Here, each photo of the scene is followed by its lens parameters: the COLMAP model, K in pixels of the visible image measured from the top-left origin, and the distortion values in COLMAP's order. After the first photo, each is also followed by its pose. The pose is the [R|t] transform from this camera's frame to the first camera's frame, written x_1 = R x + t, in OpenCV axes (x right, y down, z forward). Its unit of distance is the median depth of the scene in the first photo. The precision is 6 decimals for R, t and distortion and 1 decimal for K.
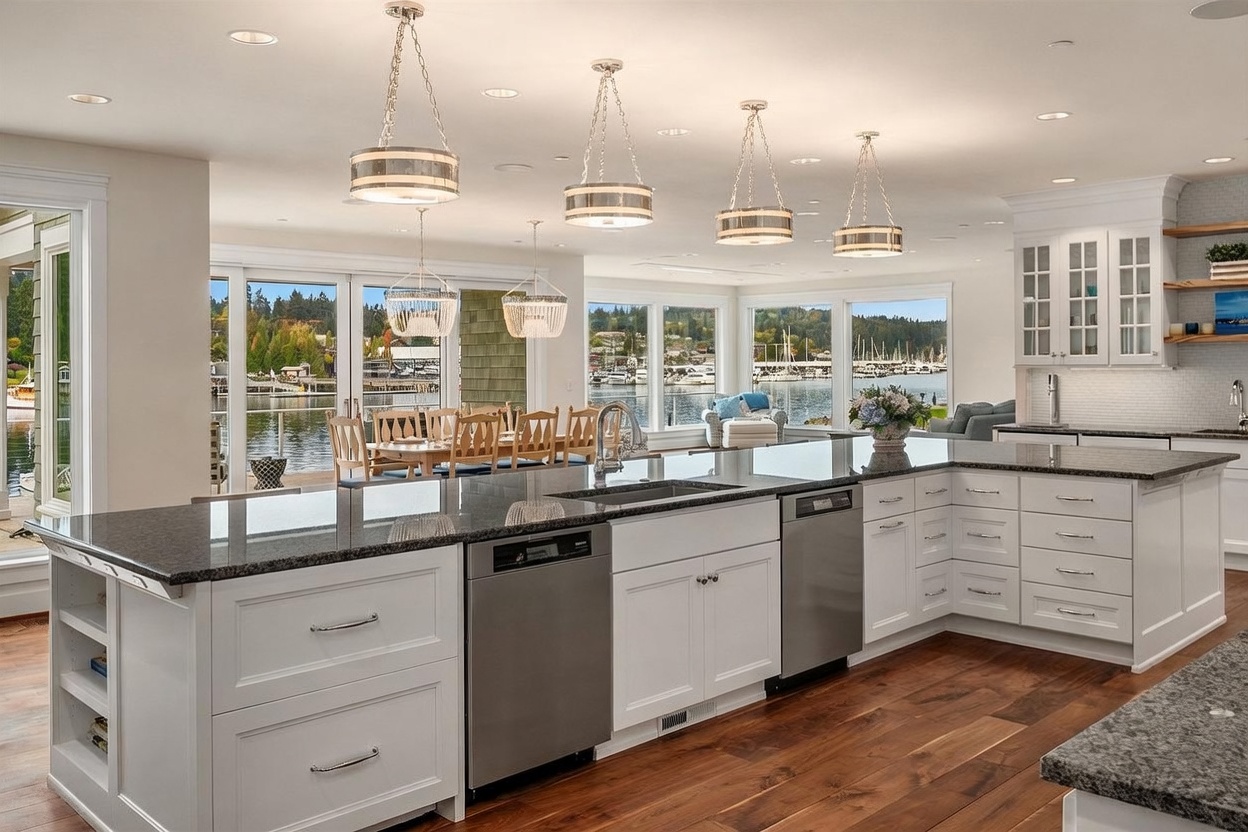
lens RADIAL K [[1049.5, 0, 634.6], [0, 1049.5, 373.0], [0, 0, 1]] dist [-0.005038, -0.010582]
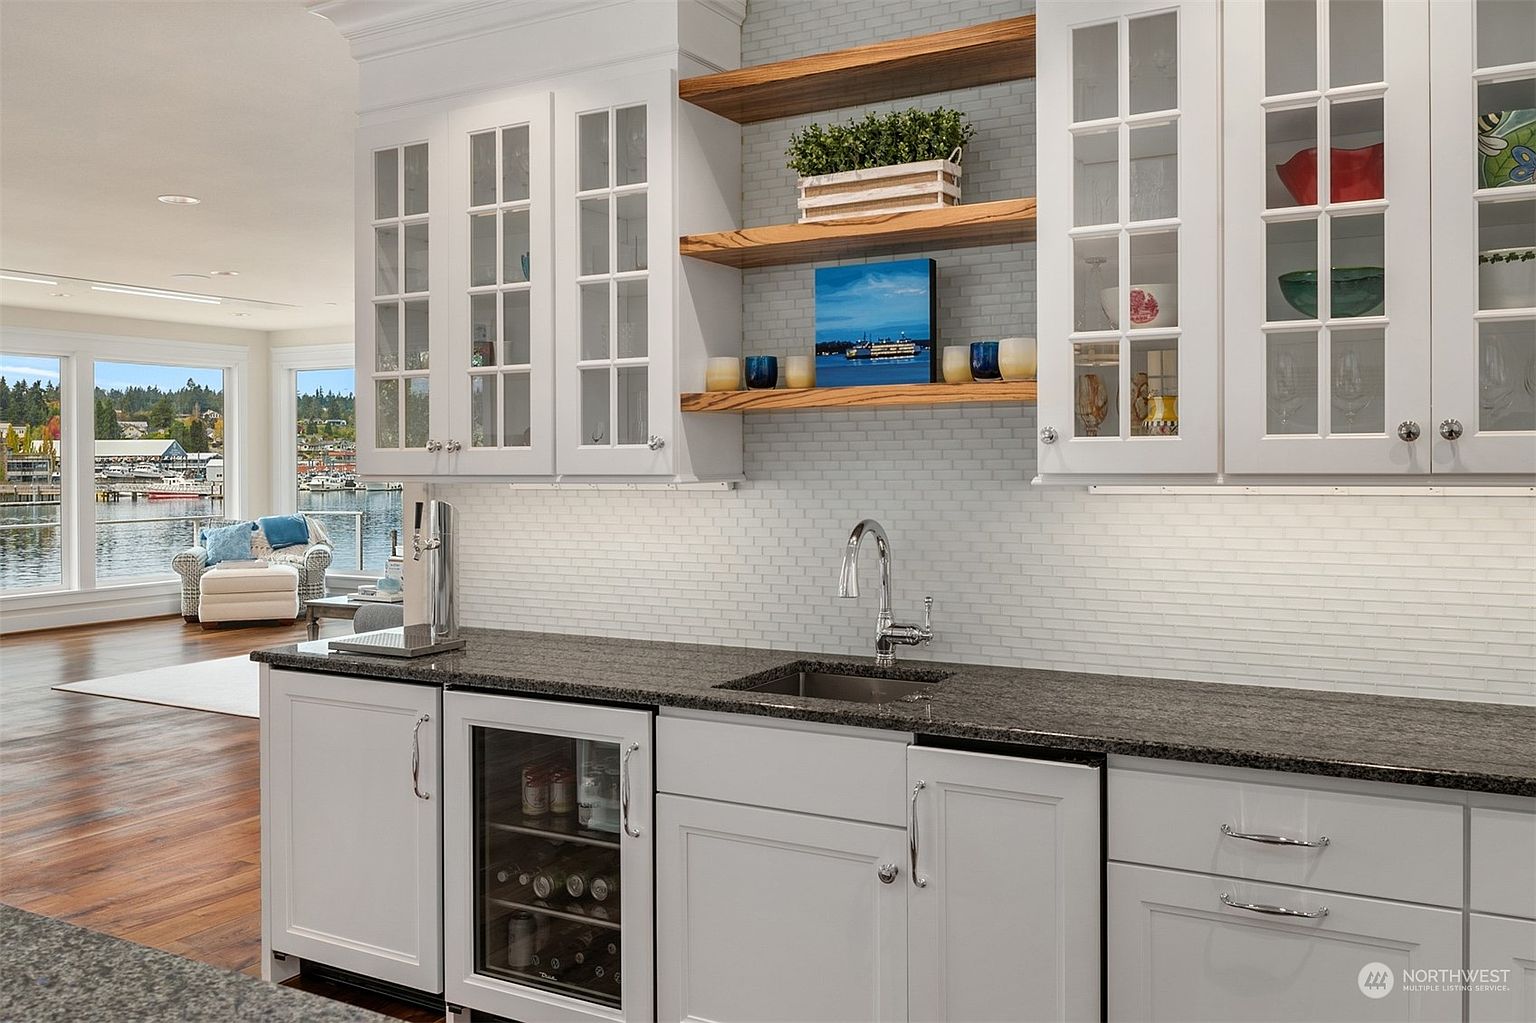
lens RADIAL K [[1291.7, 0, 769.8], [0, 1291.7, 473.5], [0, 0, 1]] dist [-0.005038, -0.010582]
pose [[0.964768, -0.001614, 0.263098, 0.414866], [0.001872, 0.999998, -0.000730, -0.007887], [-0.263097, 0.001197, 0.964769, 0.574050]]
